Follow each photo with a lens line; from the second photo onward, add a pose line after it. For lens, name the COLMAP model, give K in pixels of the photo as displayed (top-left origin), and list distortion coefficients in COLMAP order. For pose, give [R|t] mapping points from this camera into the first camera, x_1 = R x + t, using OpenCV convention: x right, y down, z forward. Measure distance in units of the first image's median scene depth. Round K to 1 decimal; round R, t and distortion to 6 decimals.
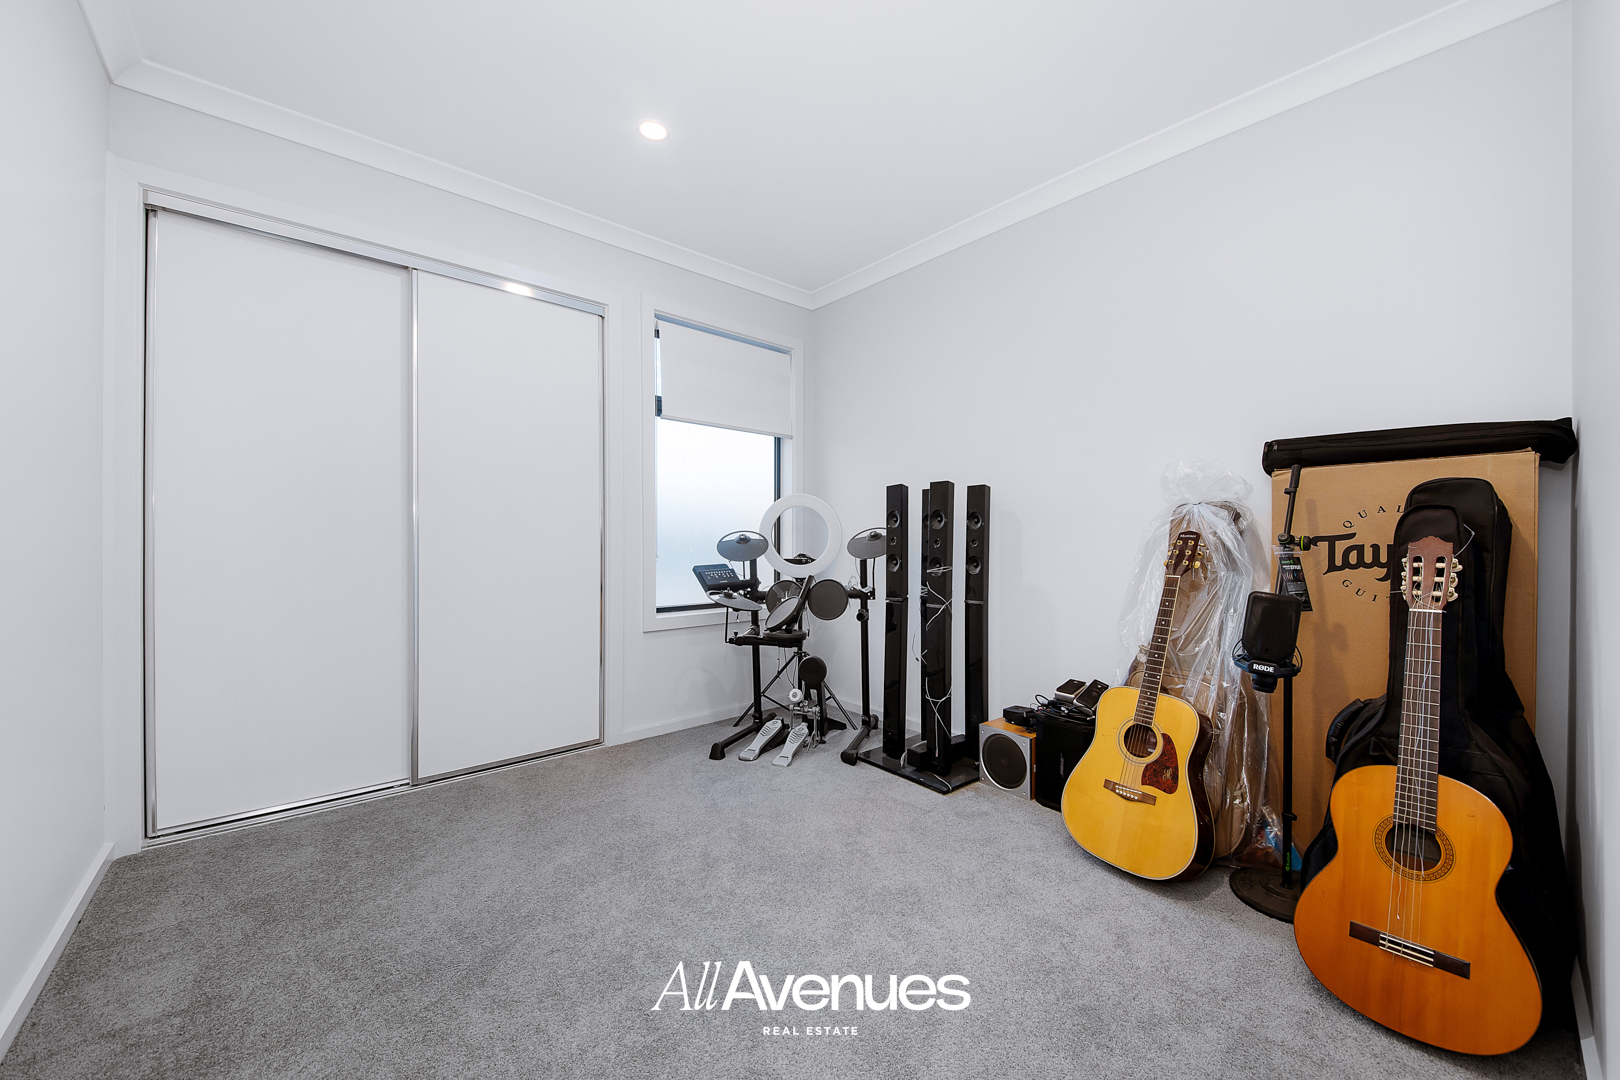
lens RADIAL K [[609.6, 0, 841.1], [0, 609.6, 541.5], [0, 0, 1]] dist [-0.000939, -0.000136]
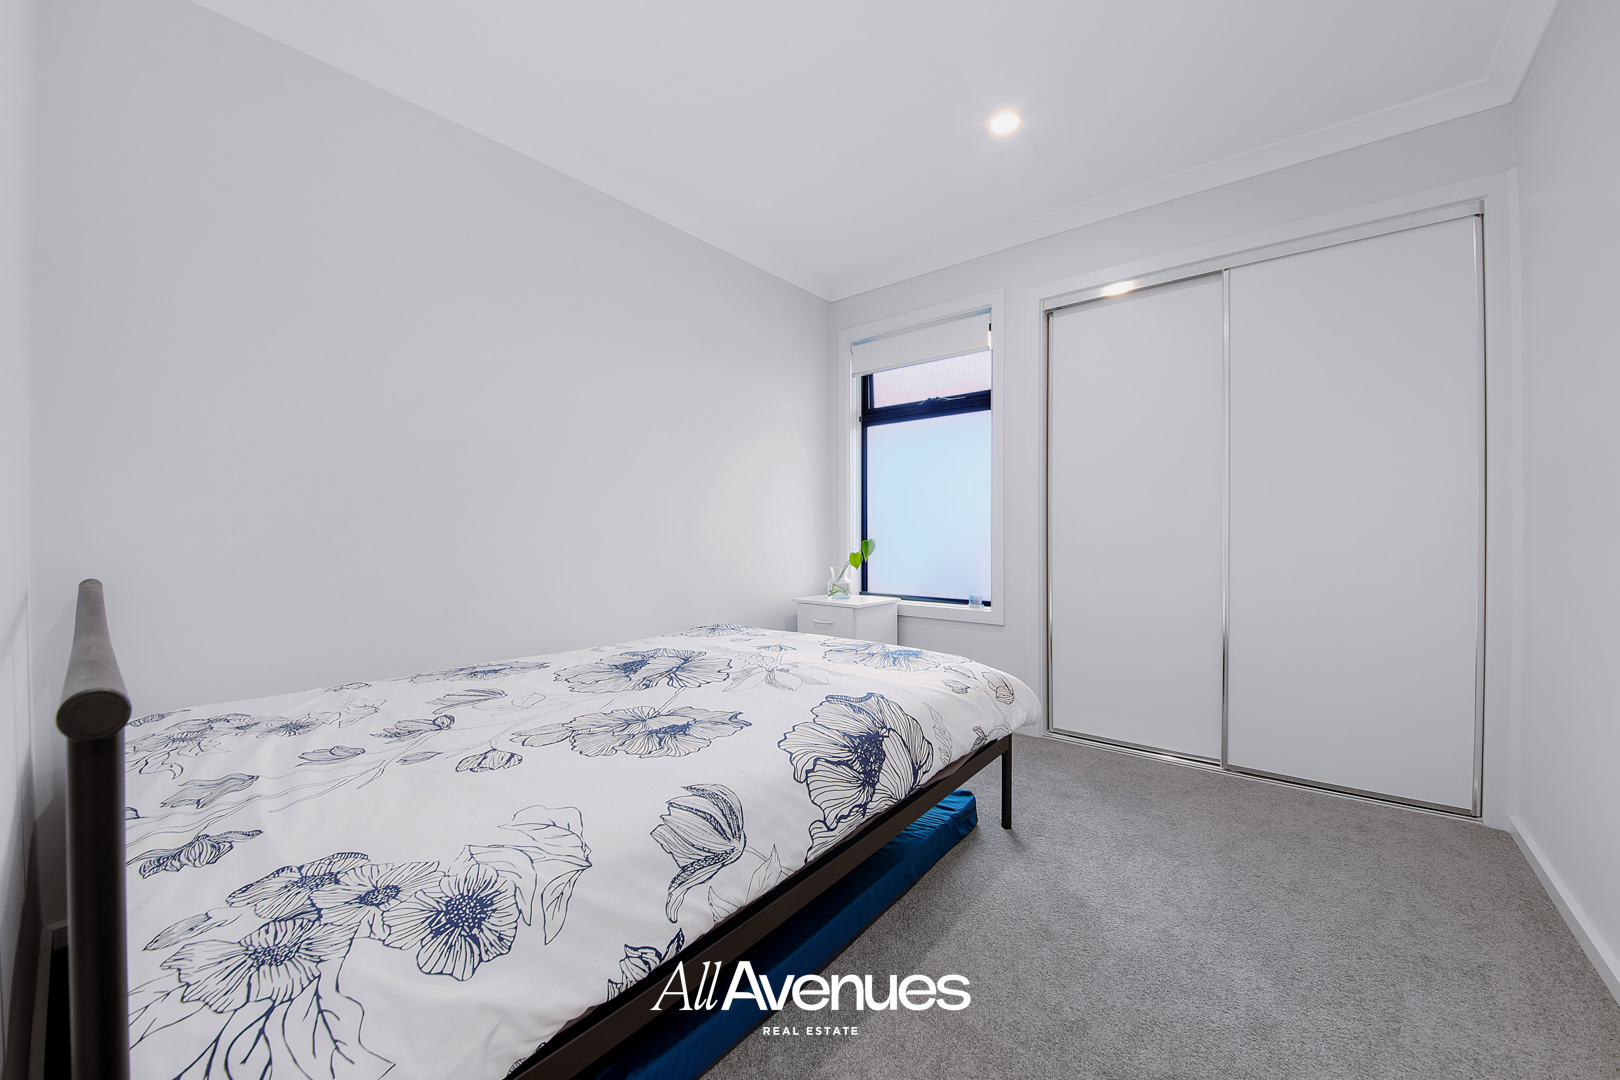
lens RADIAL K [[609.6, 0, 841.1], [0, 609.6, 541.5], [0, 0, 1]] dist [-0.000939, -0.000136]
pose [[0.175924, 0.007136, -0.984378, 0.254700], [0.007439, 0.999936, 0.008578, -0.000703], [0.984376, -0.008832, 0.175860, 0.226219]]
